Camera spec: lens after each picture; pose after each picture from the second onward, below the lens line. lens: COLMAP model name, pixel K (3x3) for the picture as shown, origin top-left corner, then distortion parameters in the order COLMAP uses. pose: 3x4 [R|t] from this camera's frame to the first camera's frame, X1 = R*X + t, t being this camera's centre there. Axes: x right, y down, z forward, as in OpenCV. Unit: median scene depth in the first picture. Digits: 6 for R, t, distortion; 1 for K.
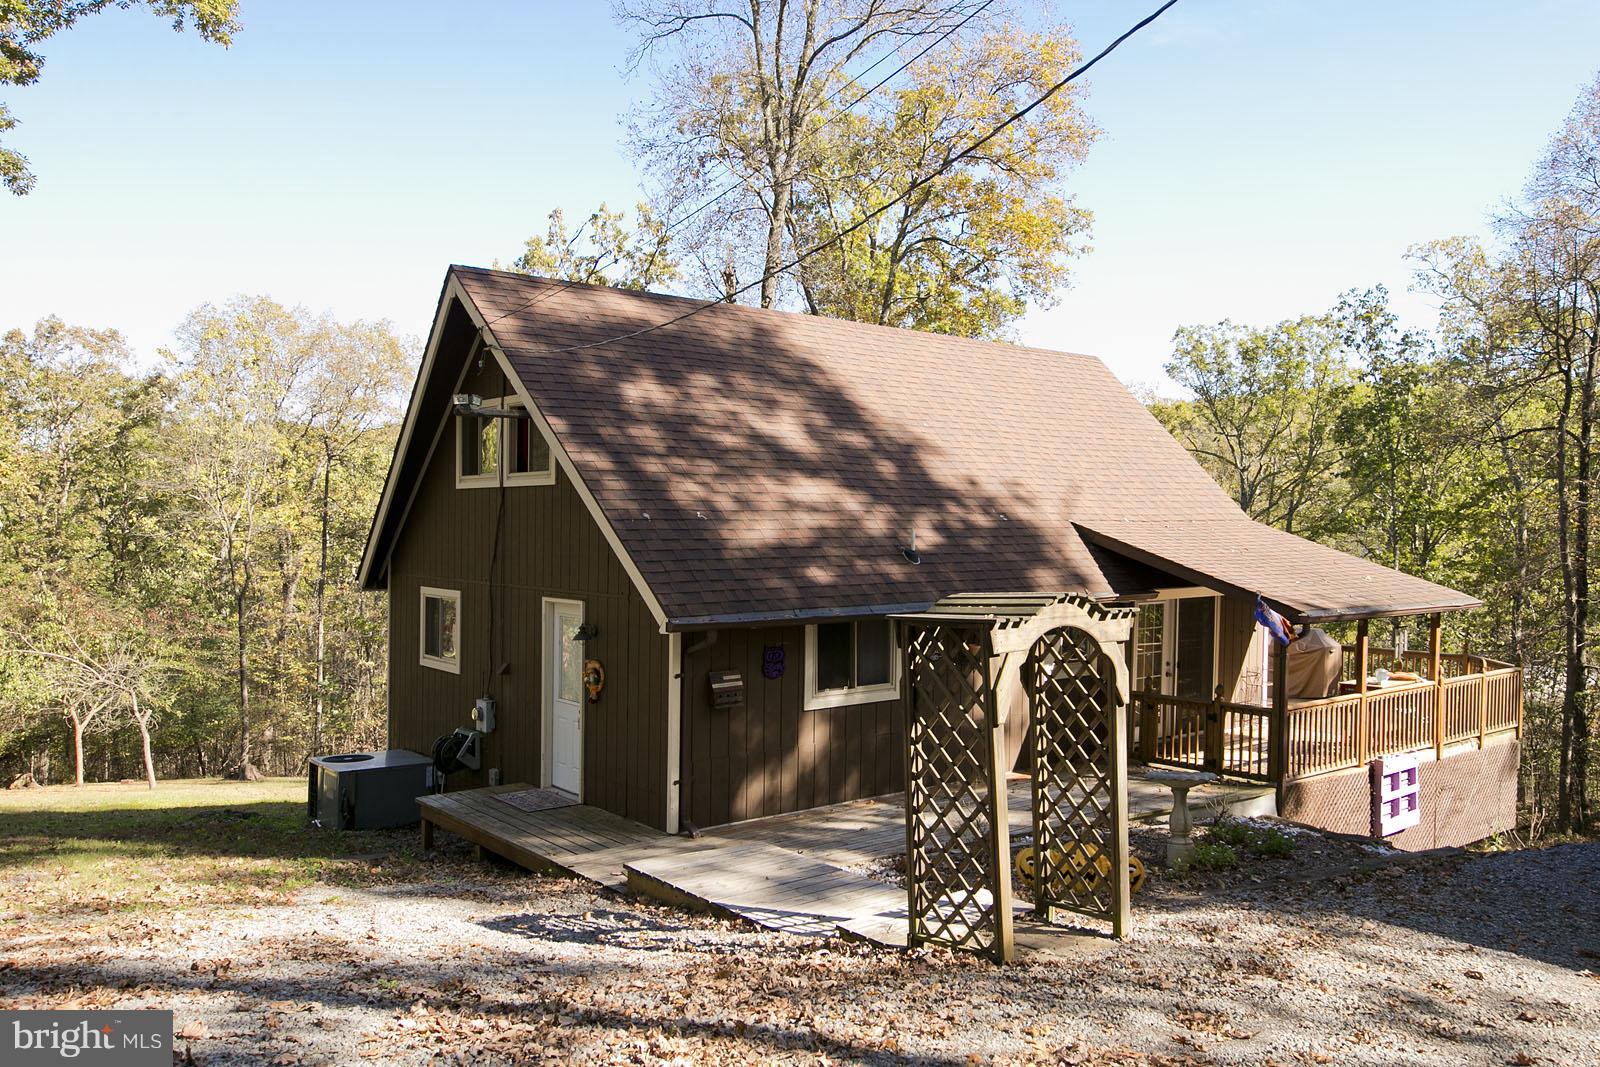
lens RADIAL K [[1232.9, 0, 752.4], [0, 1232.9, 578.2], [0, 0, 1]] dist [-0.000135, 0.005774]
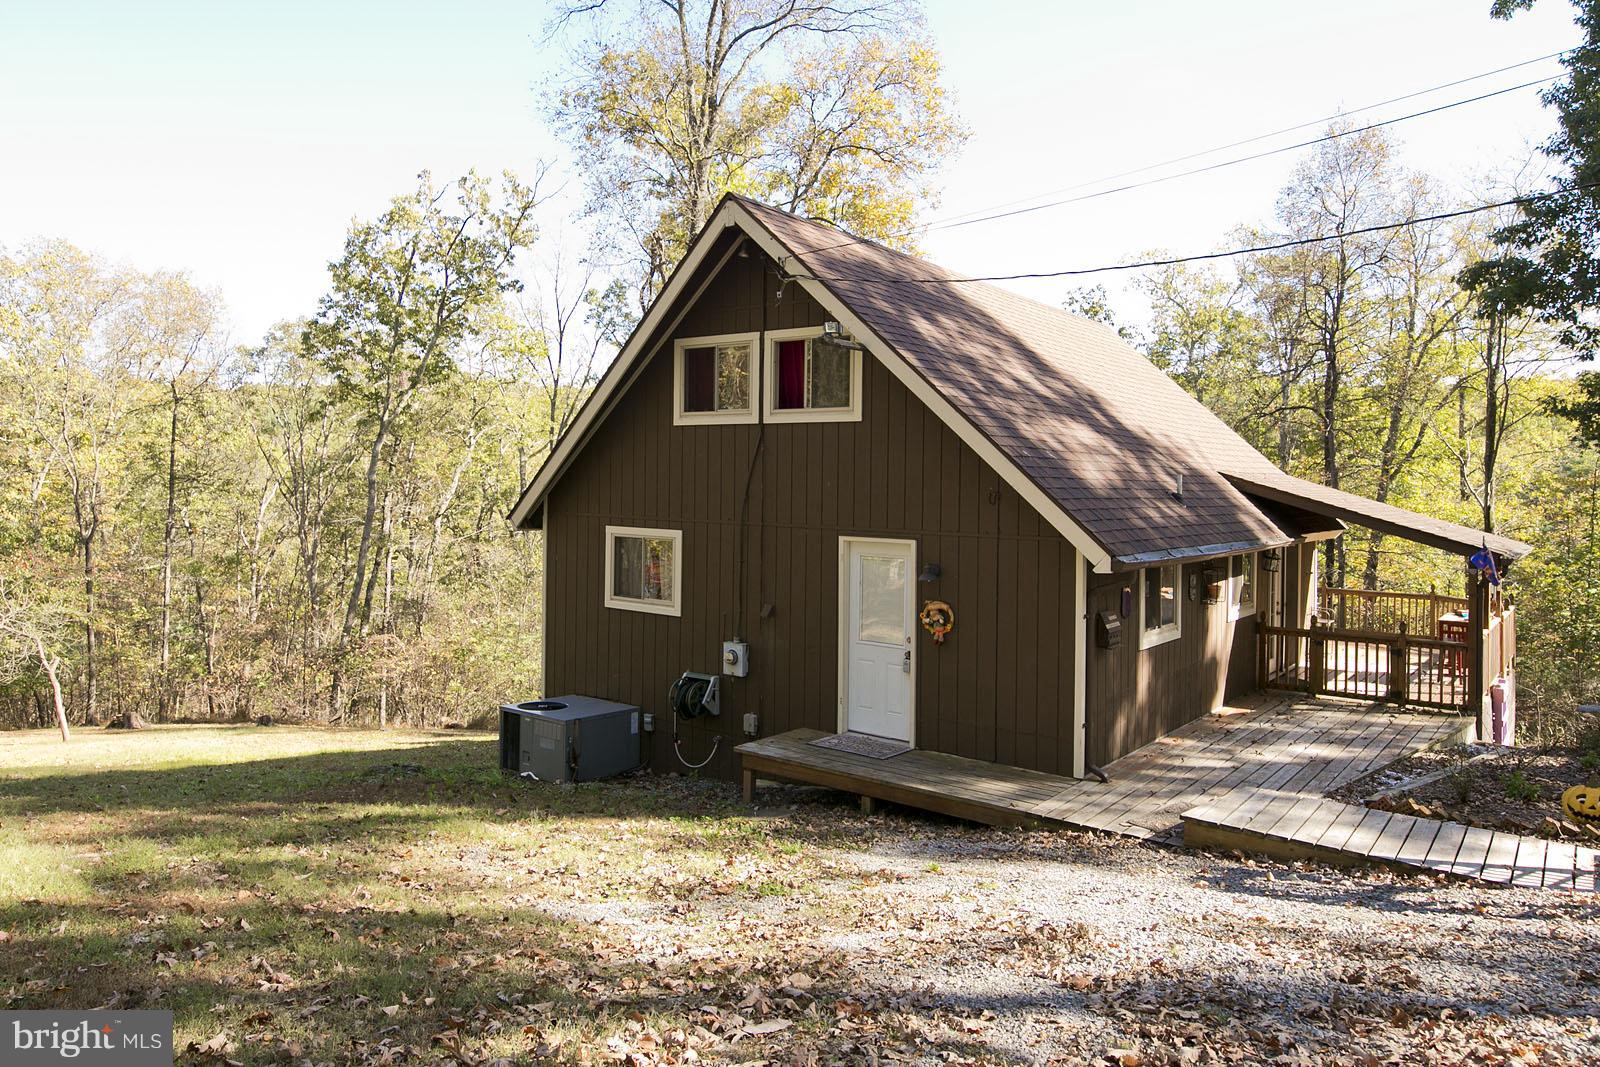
lens RADIAL K [[1121.6, 0, 705.9], [0, 1121.6, 503.1], [0, 0, 1]] dist [0.000010, -0.002859]
pose [[0.982306, 0.015271, 0.186659, -0.335924], [-0.010794, 0.999630, -0.024975, 0.009461], [-0.186971, 0.022518, 0.982107, 0.113550]]
